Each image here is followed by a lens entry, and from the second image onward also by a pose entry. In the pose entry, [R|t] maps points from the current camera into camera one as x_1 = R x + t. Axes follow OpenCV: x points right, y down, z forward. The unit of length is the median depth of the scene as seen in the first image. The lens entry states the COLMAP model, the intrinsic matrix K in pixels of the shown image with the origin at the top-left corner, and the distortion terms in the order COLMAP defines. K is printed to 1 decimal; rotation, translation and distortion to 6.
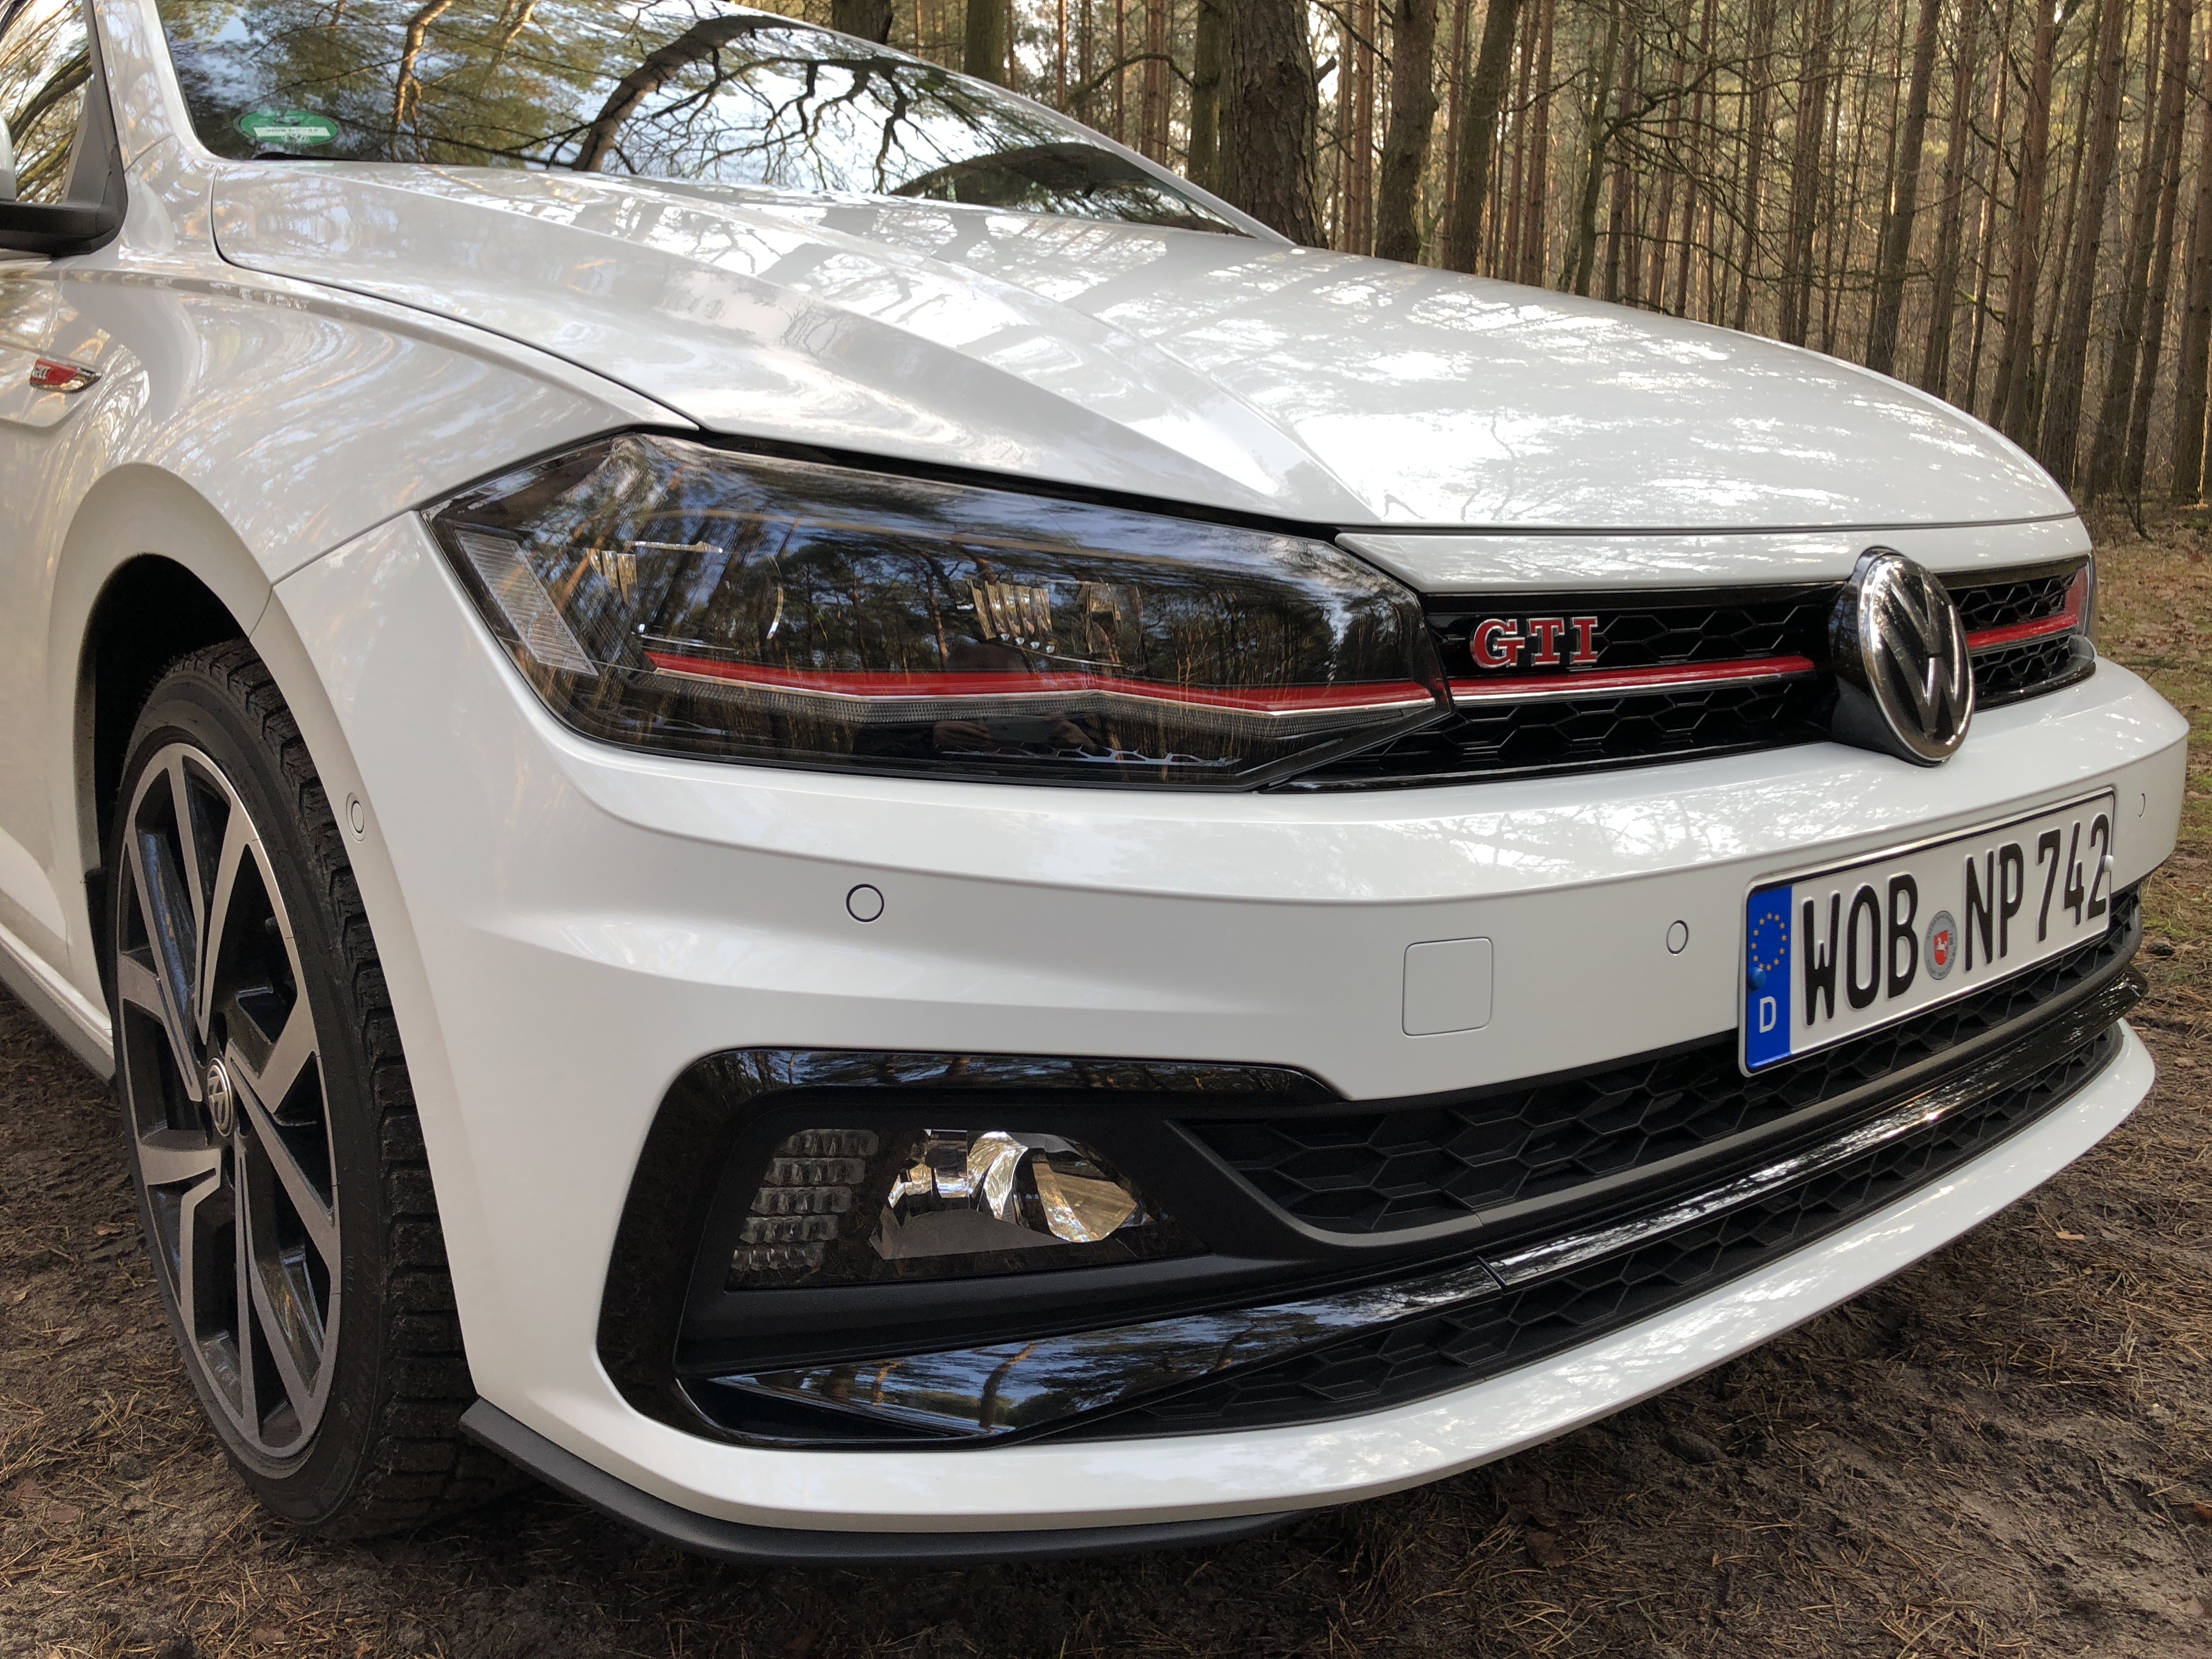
lens RADIAL K [[1809.4, 0, 1106.0], [0, 1809.4, 829.5], [0, 0, 1]] dist [0.058889, -0.095027]
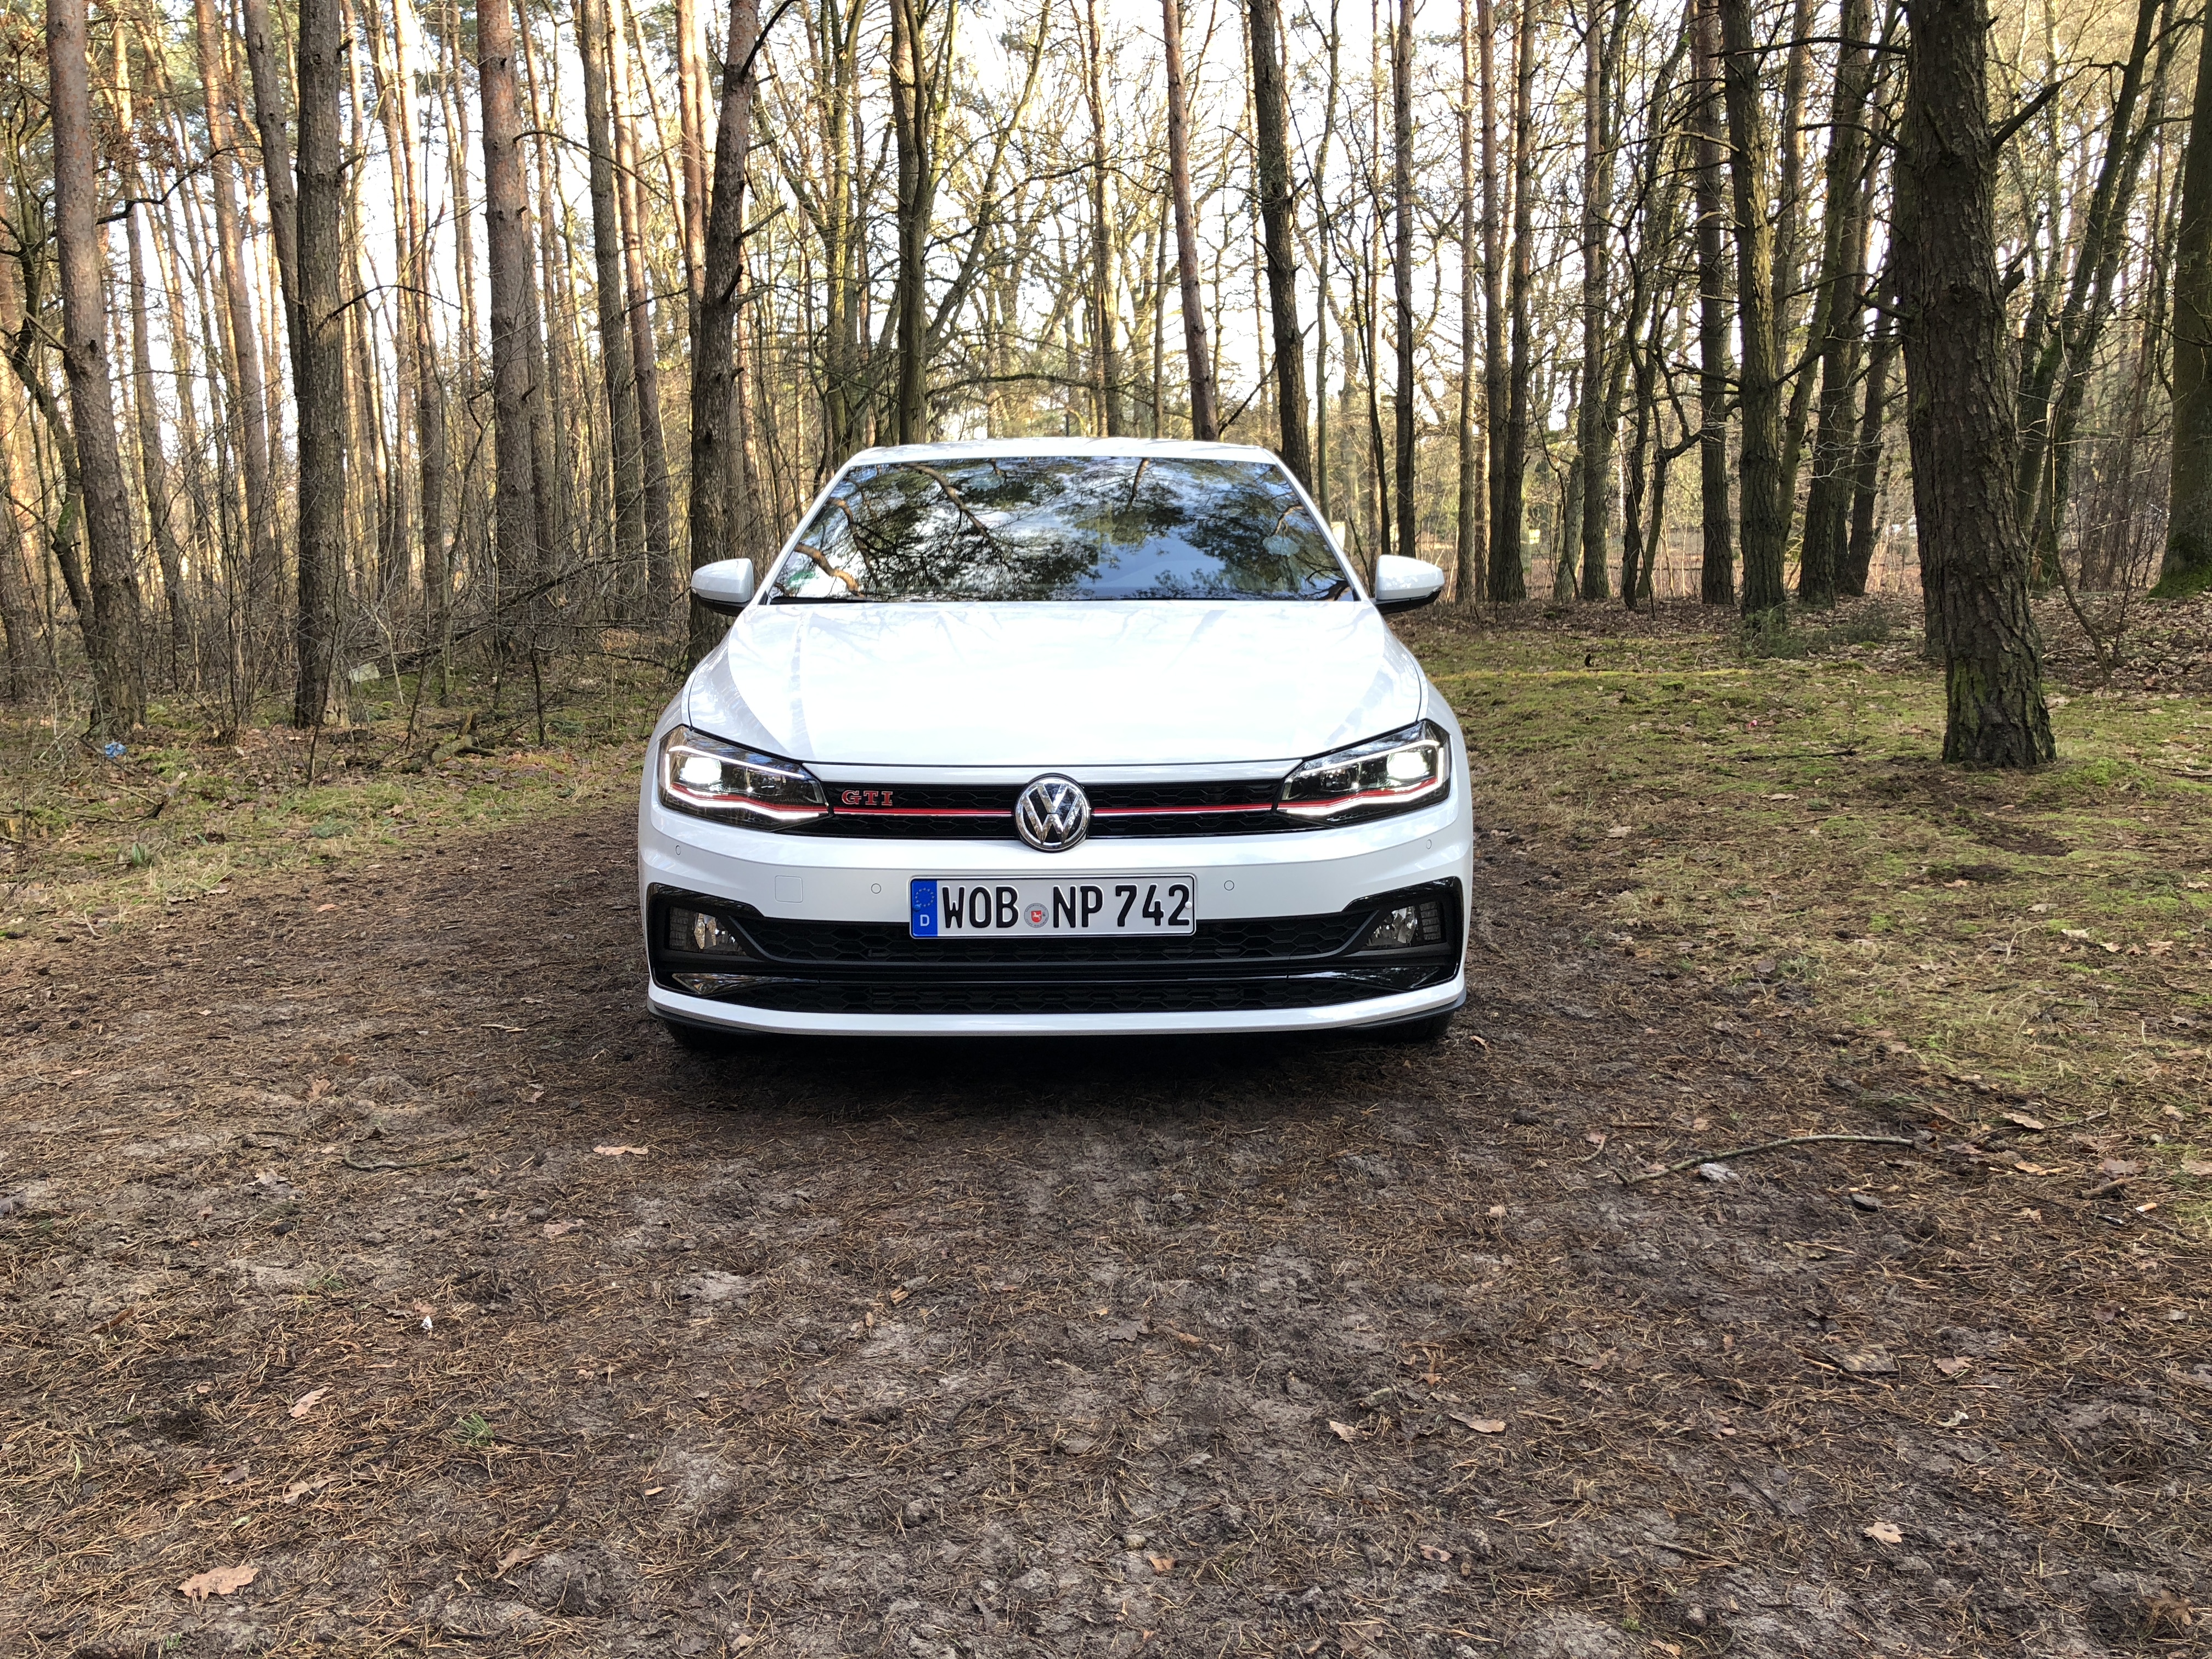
lens RADIAL K [[1805.7, 0, 1097.3], [0, 1805.7, 832.3], [0, 0, 1]] dist [0.012311, -0.006904]
pose [[0.757018, 0.070767, -0.649551, 2.261309], [-0.111045, 0.993590, -0.021169, -0.015033], [0.643889, 0.088155, 0.760023, -1.036415]]
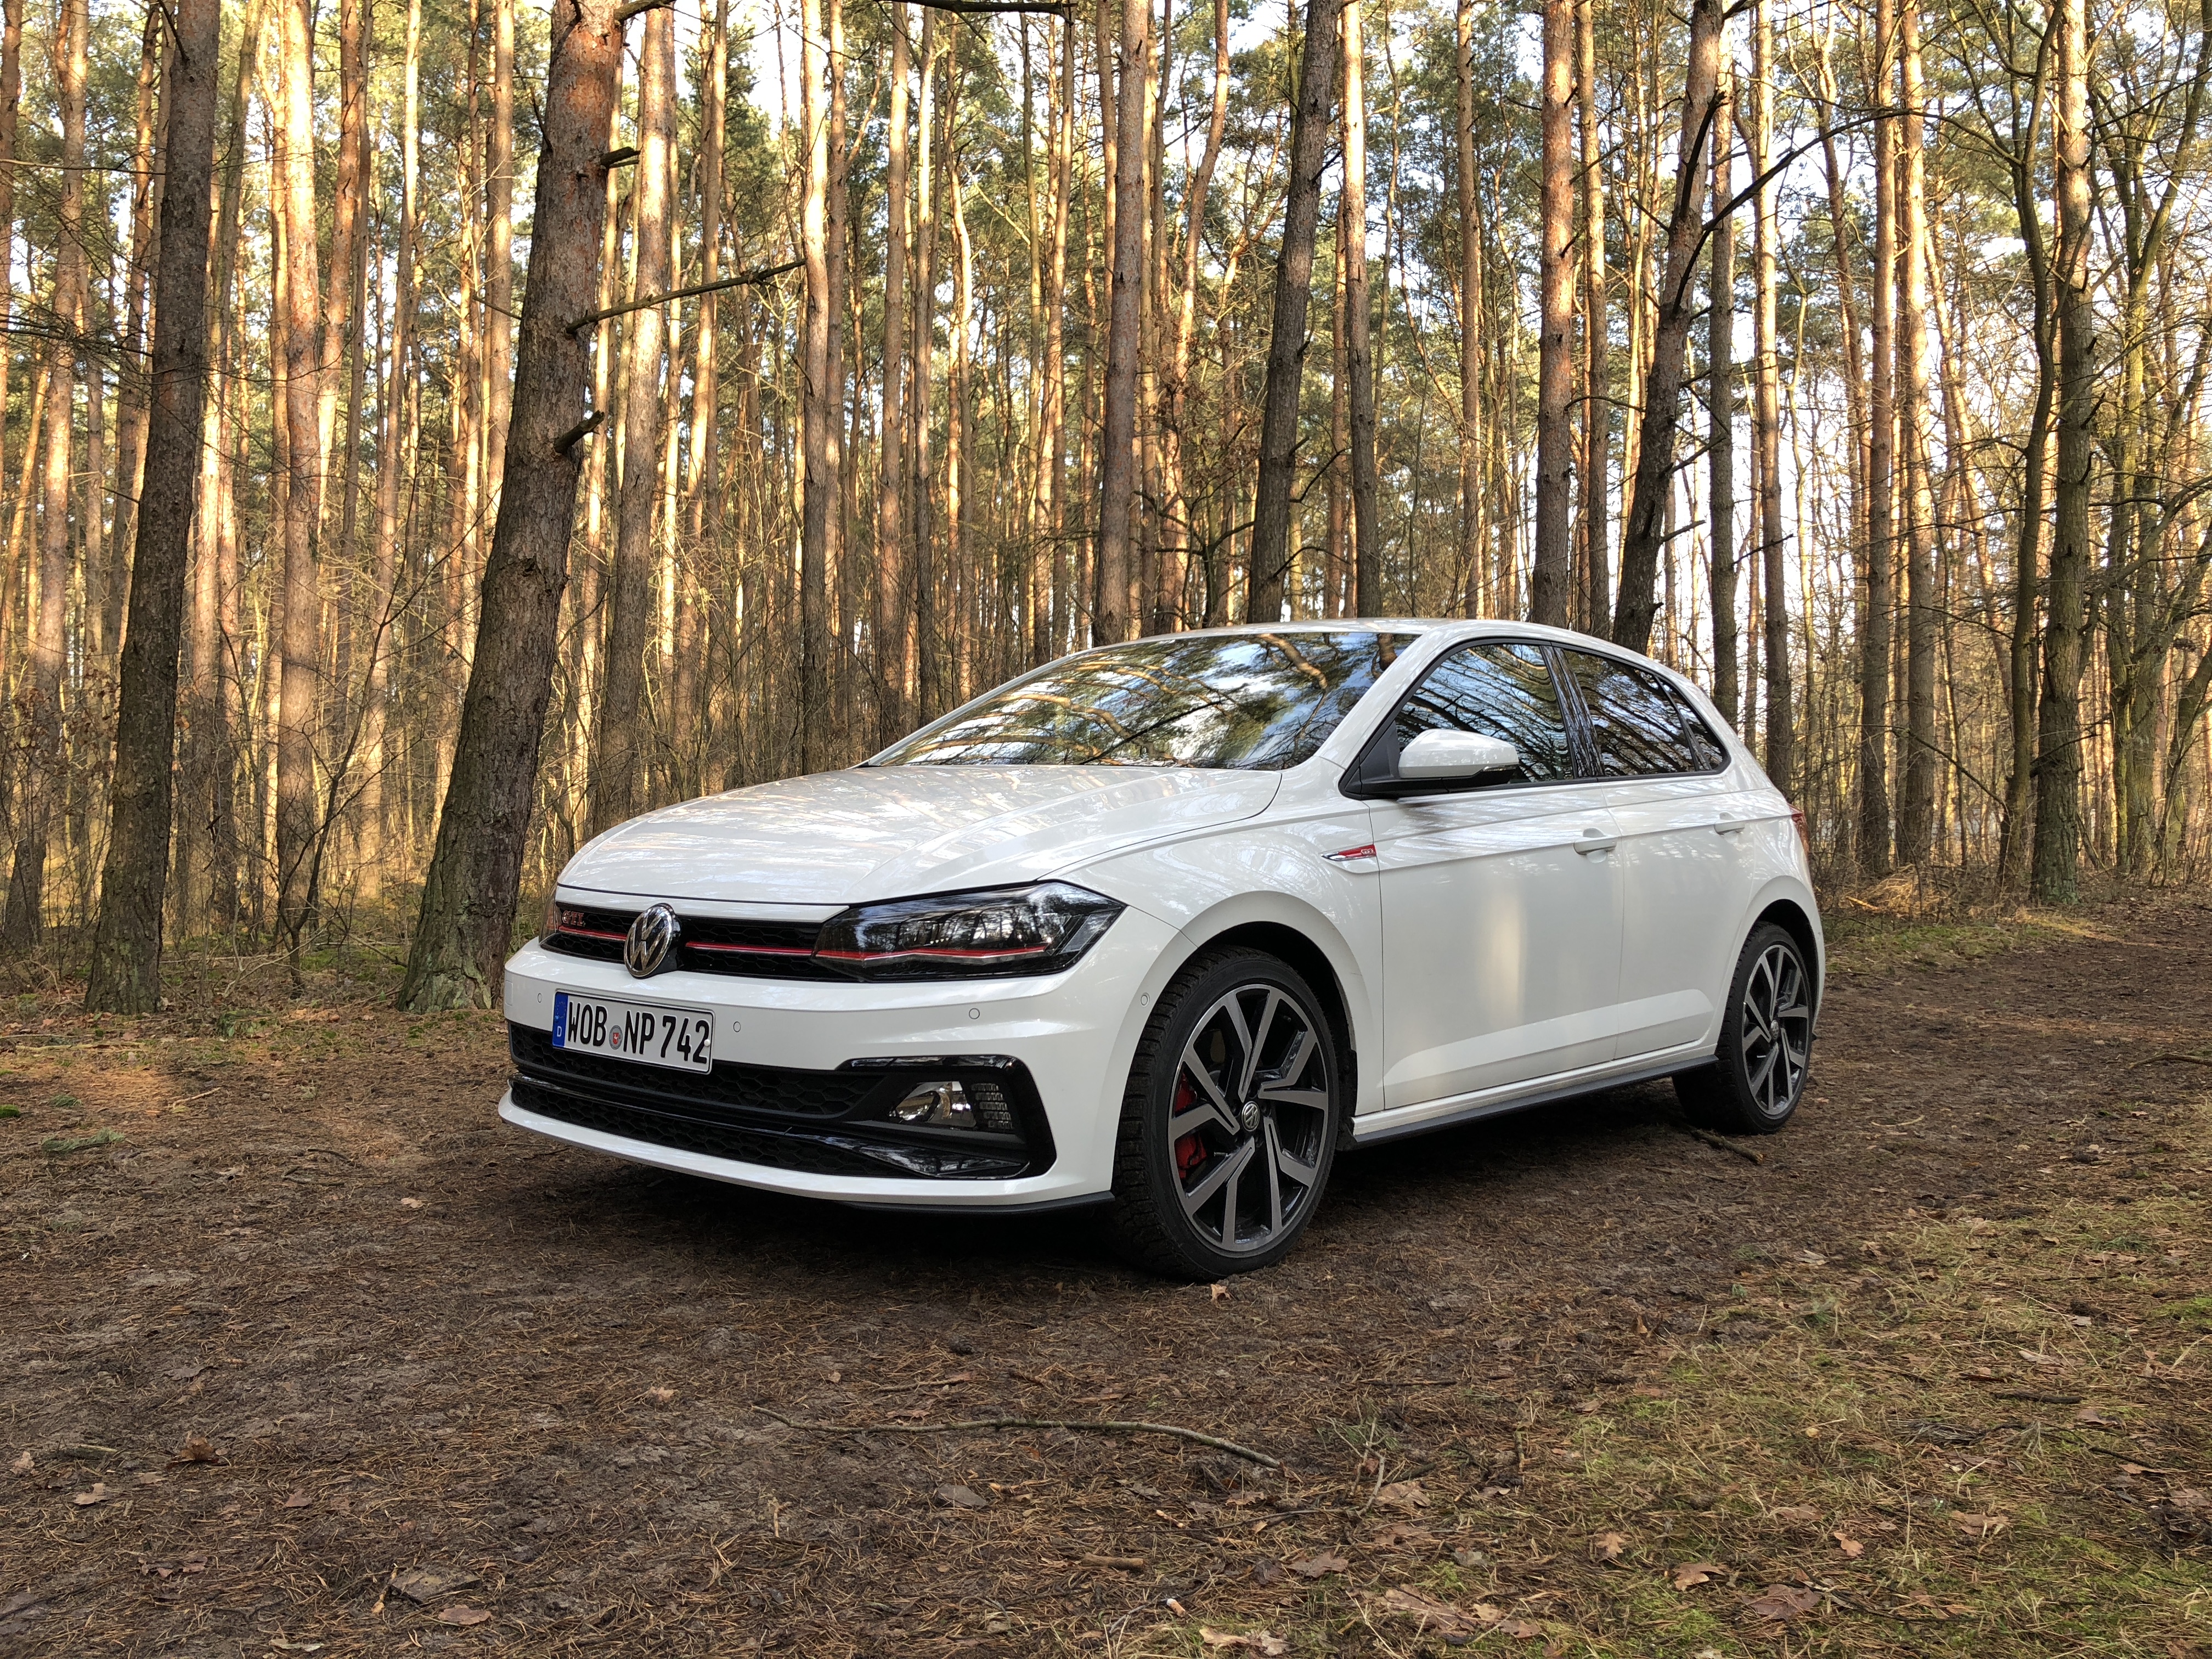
lens RADIAL K [[1805.7, 0, 1097.3], [0, 1805.7, 832.3], [0, 0, 1]] dist [0.012311, -0.006904]
pose [[0.128944, -0.023195, -0.991381, 3.310772], [-0.231994, 0.971278, -0.052899, -0.270373], [0.964133, 0.236815, 0.119860, 1.277353]]
